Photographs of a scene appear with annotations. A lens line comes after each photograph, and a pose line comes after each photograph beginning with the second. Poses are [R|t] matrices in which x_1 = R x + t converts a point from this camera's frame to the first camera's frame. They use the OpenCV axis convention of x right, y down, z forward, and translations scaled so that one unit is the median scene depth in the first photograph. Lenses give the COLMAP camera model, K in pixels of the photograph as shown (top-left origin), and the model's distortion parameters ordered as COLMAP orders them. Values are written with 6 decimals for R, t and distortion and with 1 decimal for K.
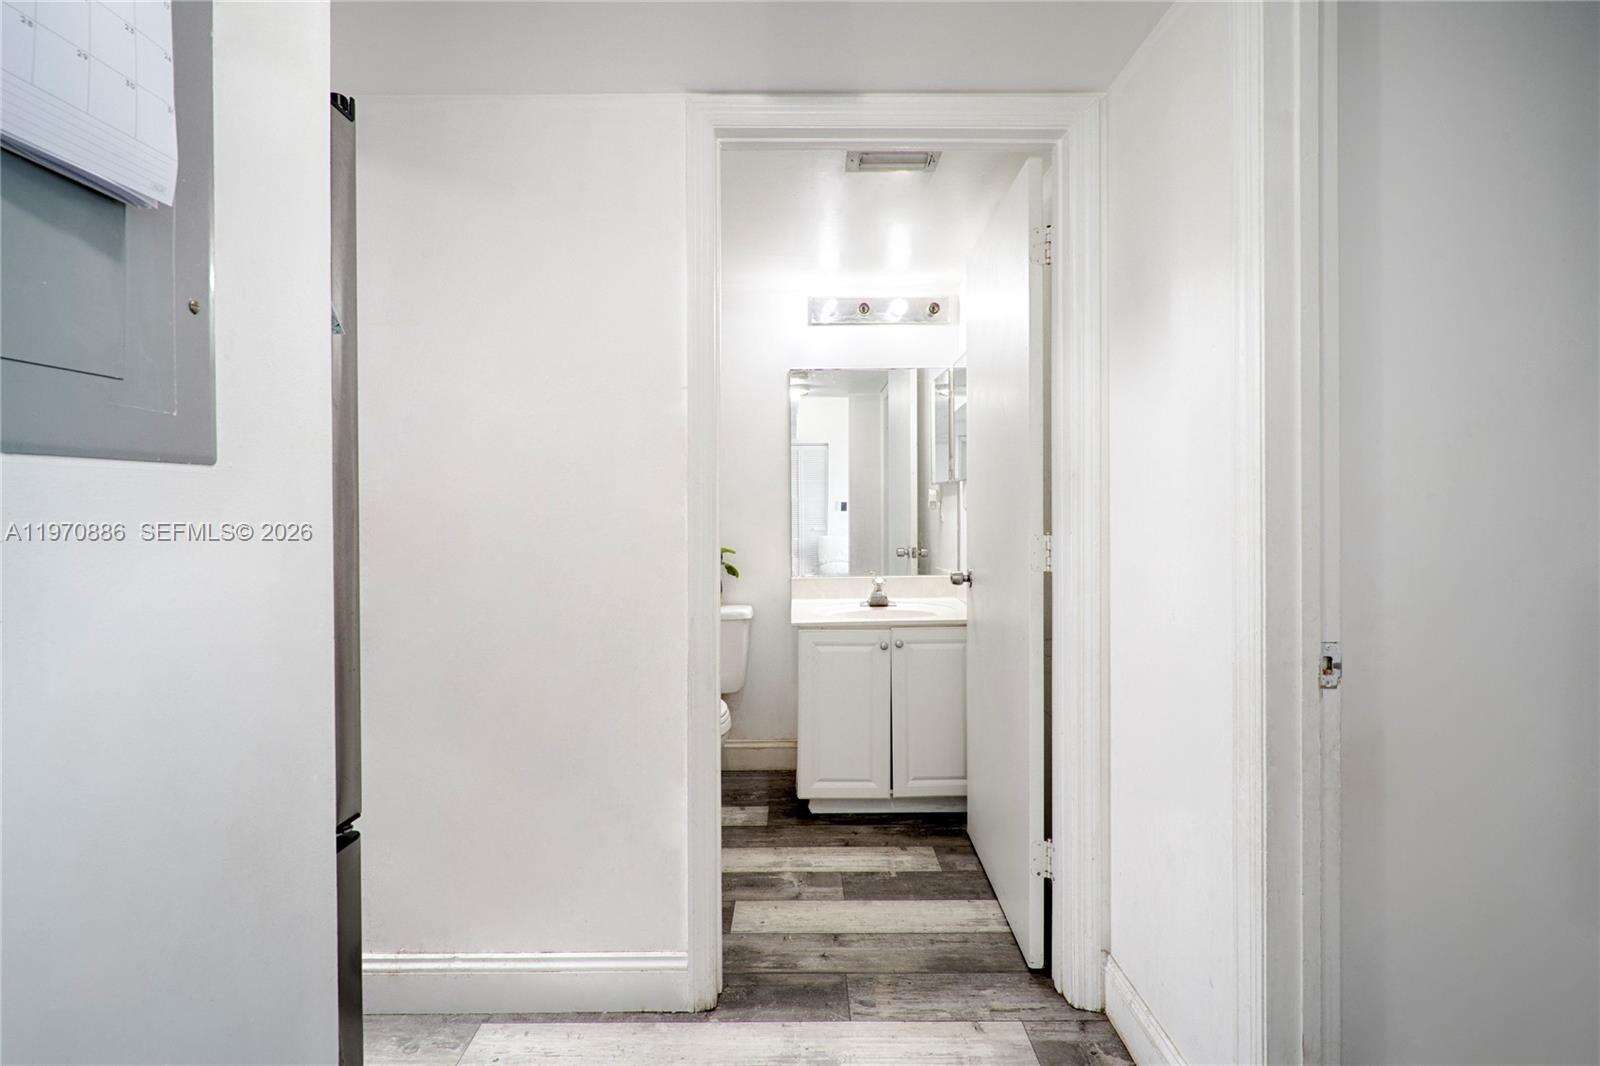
lens RADIAL K [[766.2, 0, 804.2], [0, 766.2, 508.9], [0, 0, 1]] dist [-0.000501, -0.000320]
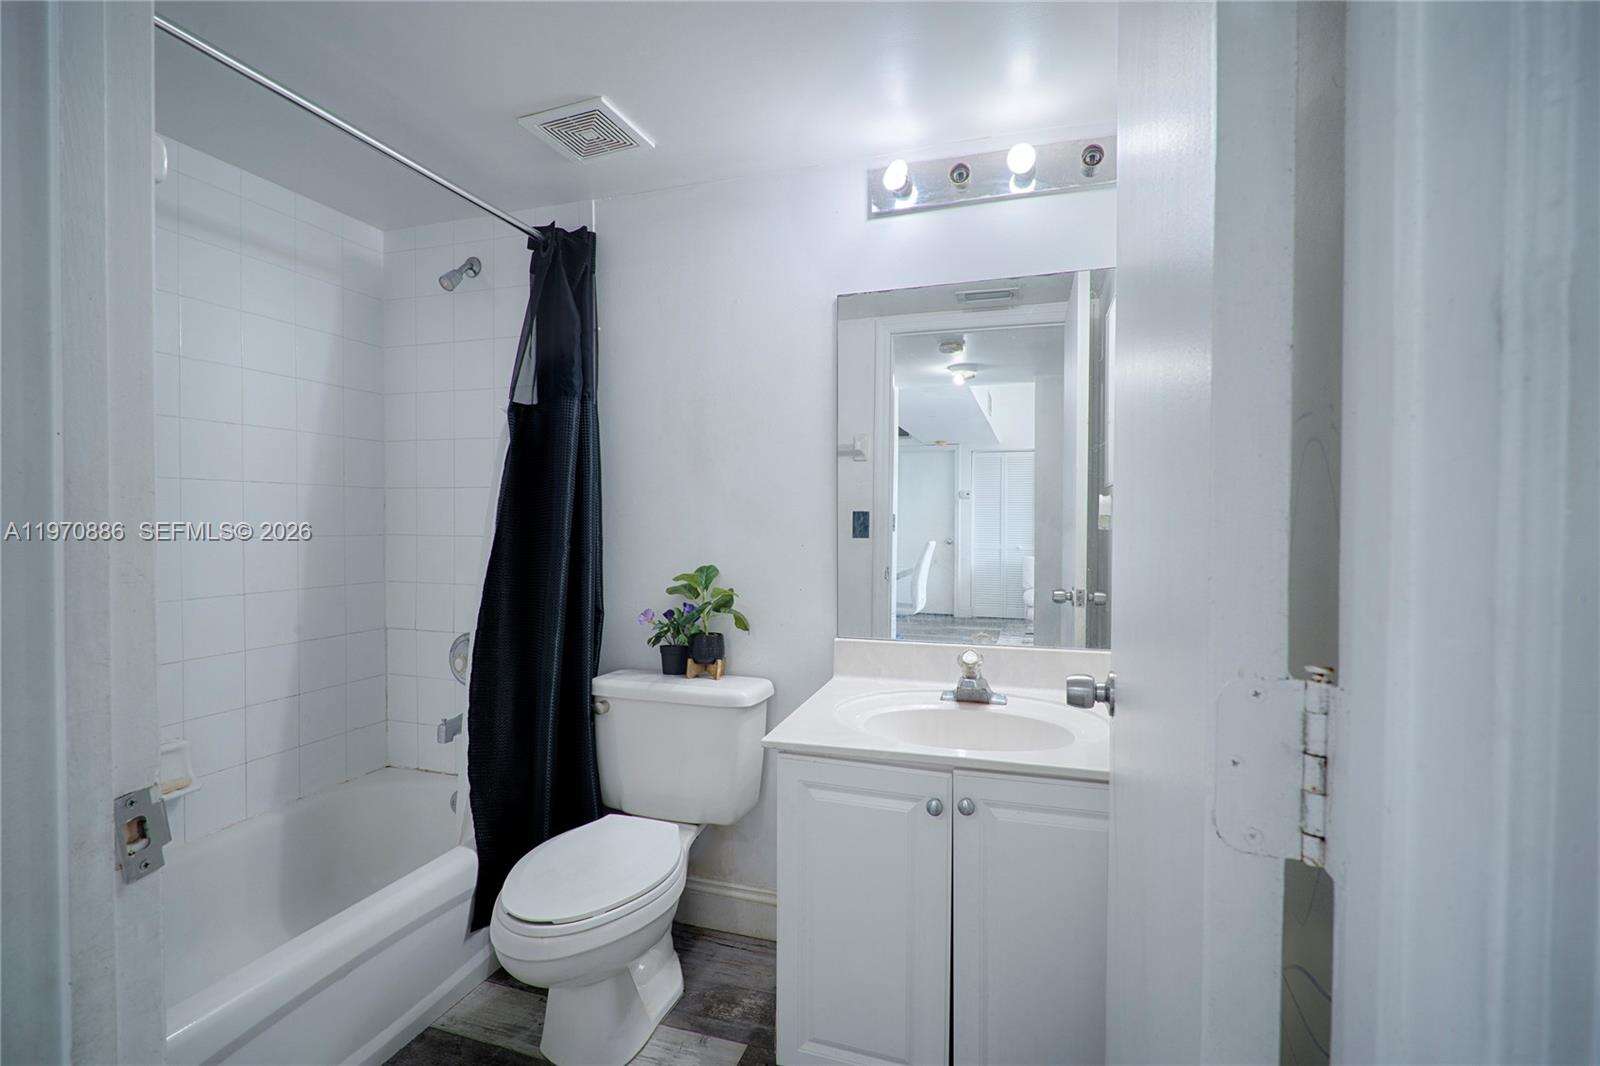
lens RADIAL K [[740.5, 0, 800.0], [0, 740.5, 533.0], [0, 0, 1]] dist [-0.001696, -0.001697]
pose [[0.949171, 0.014814, -0.314413, 0.159624], [-0.010726, 0.999834, 0.014728, -0.003015], [0.314579, -0.010607, 0.949172, 0.493212]]
